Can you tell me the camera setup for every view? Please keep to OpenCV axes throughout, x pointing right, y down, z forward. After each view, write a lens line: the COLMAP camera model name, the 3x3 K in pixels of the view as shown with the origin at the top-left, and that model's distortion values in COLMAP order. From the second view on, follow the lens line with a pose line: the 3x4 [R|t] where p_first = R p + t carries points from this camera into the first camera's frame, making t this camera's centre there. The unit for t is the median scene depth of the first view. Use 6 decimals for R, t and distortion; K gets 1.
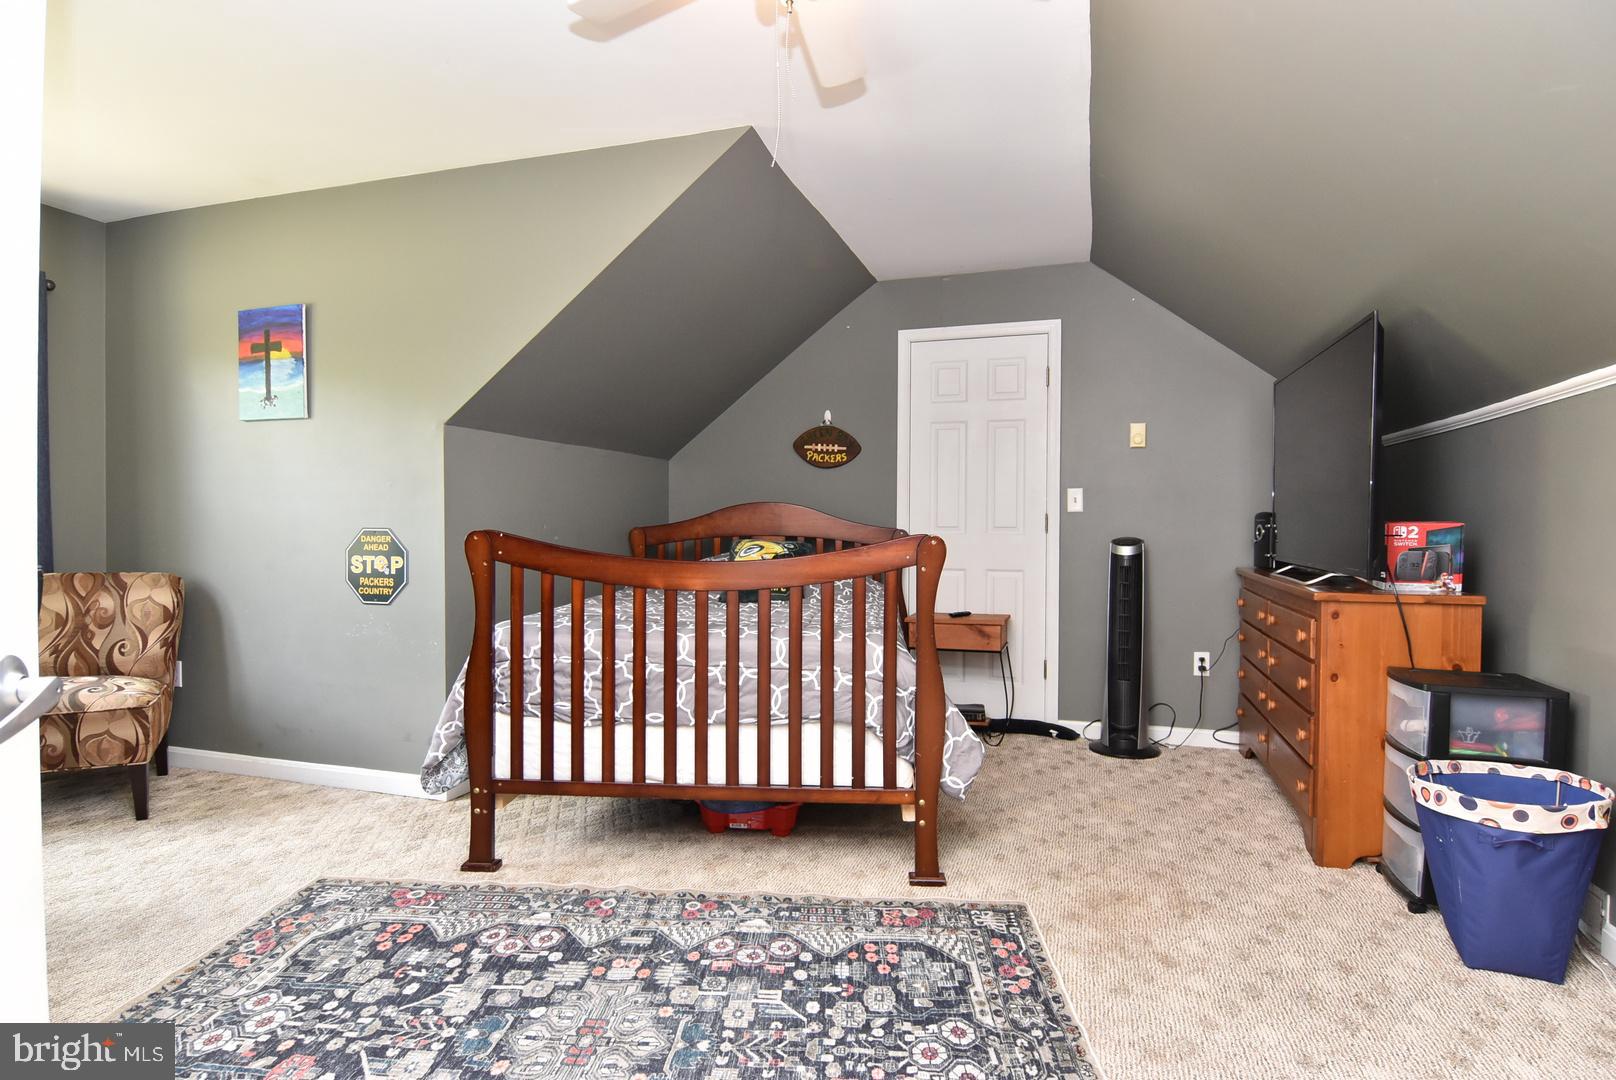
lens RADIAL K [[860.5, 0, 812.7], [0, 860.5, 540.6], [0, 0, 1]] dist [0.004273, -0.020911]
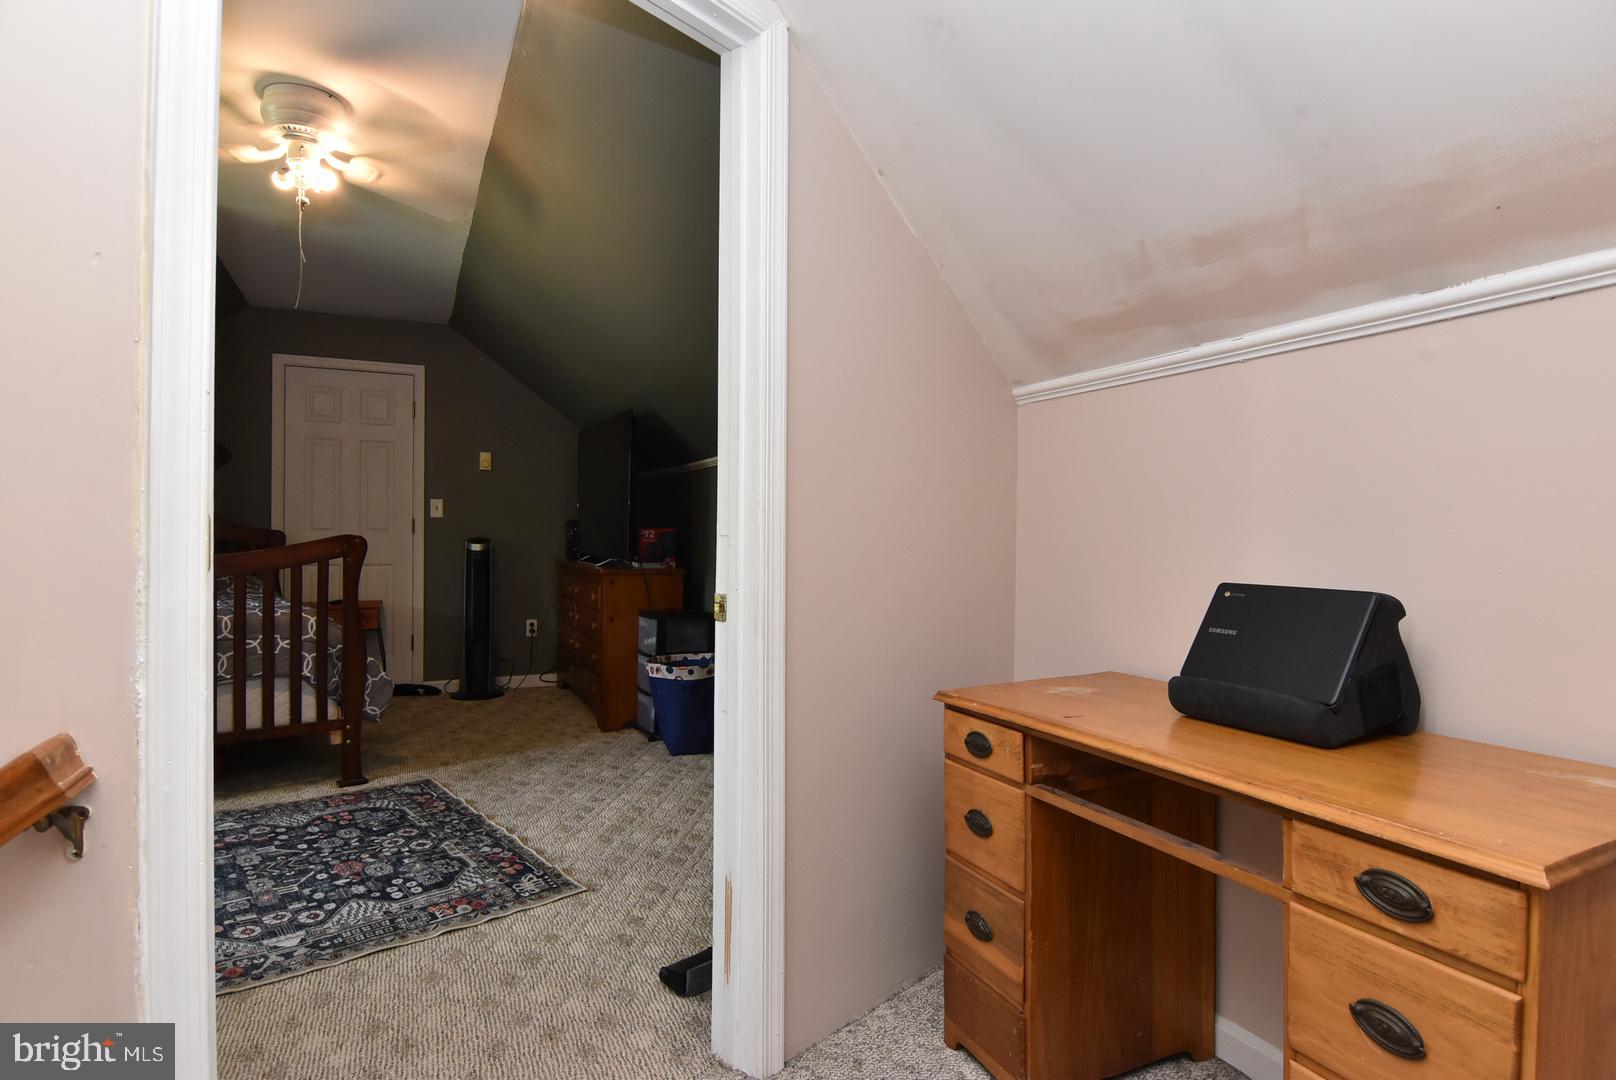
lens RADIAL K [[860.5, 0, 812.7], [0, 860.5, 540.6], [0, 0, 1]] dist [0.004273, -0.020911]
pose [[0.726528, -0.003308, 0.687128, -0.278979], [0.004765, 0.999989, -0.000224, 0.006393], [-0.687120, 0.003437, 0.726536, -0.521927]]
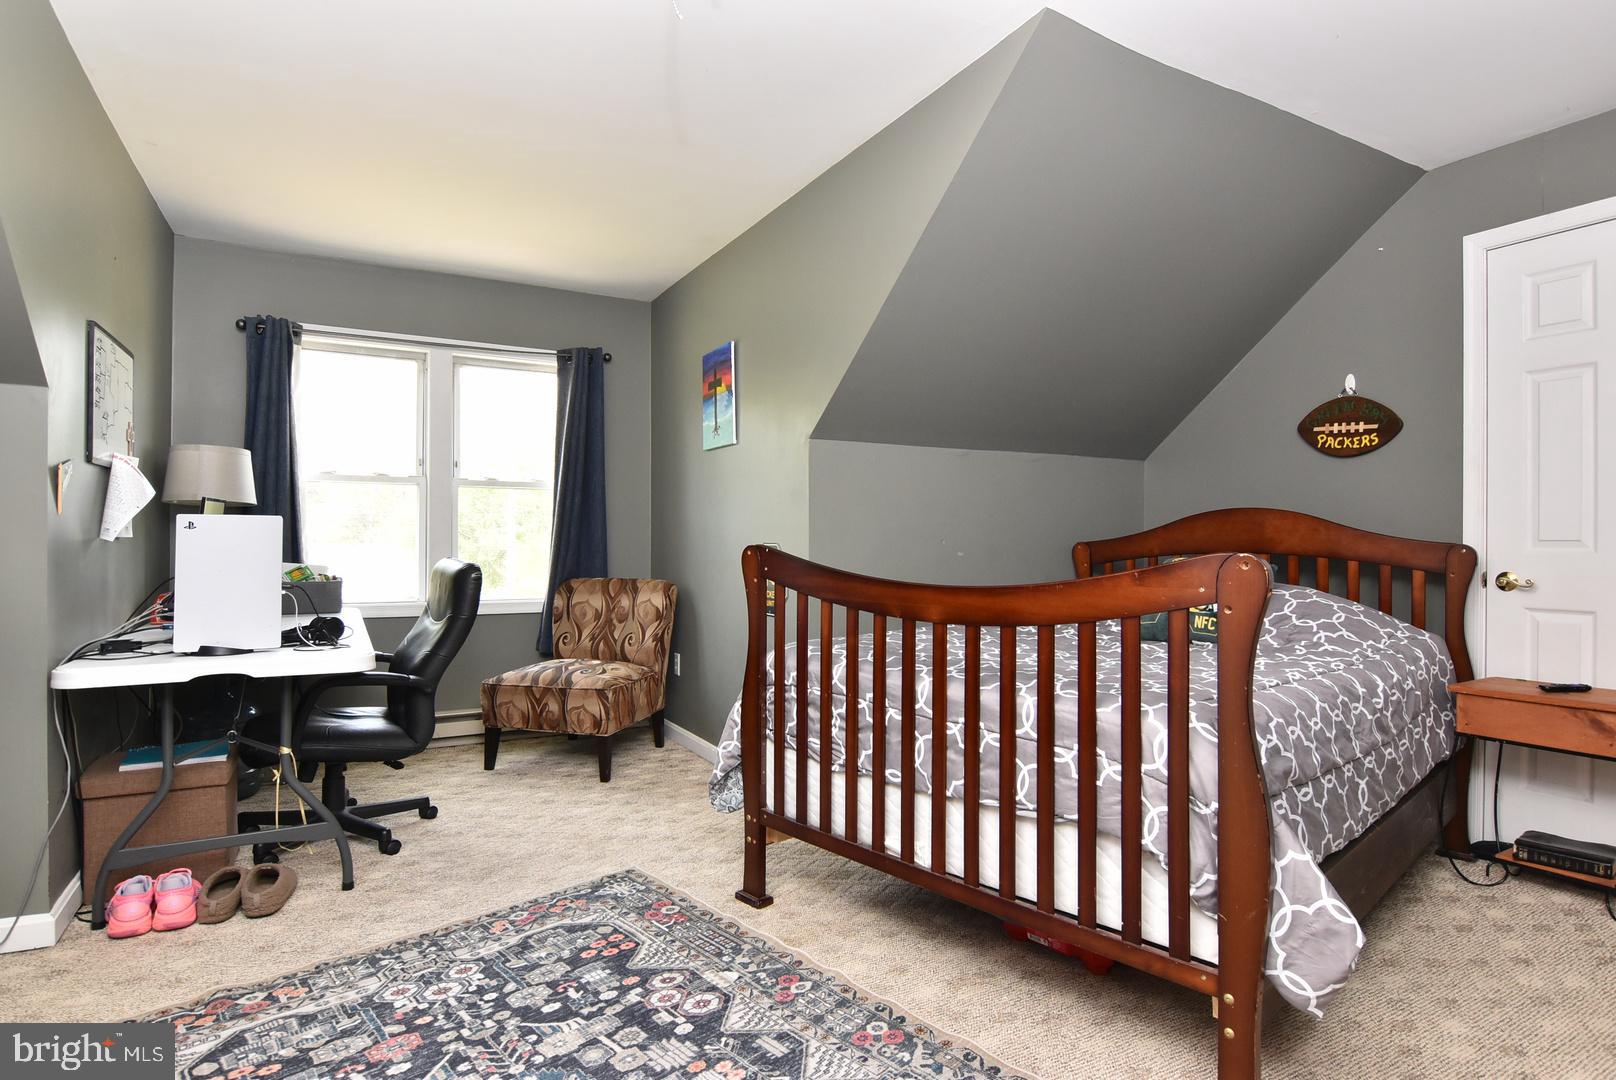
lens RADIAL K [[860.5, 0, 812.7], [0, 860.5, 540.6], [0, 0, 1]] dist [0.004273, -0.020911]
pose [[0.727085, -0.002995, -0.686541, 0.324022], [-0.009516, 0.999850, -0.014440, -0.003837], [0.686481, 0.017032, 0.726948, 0.356017]]
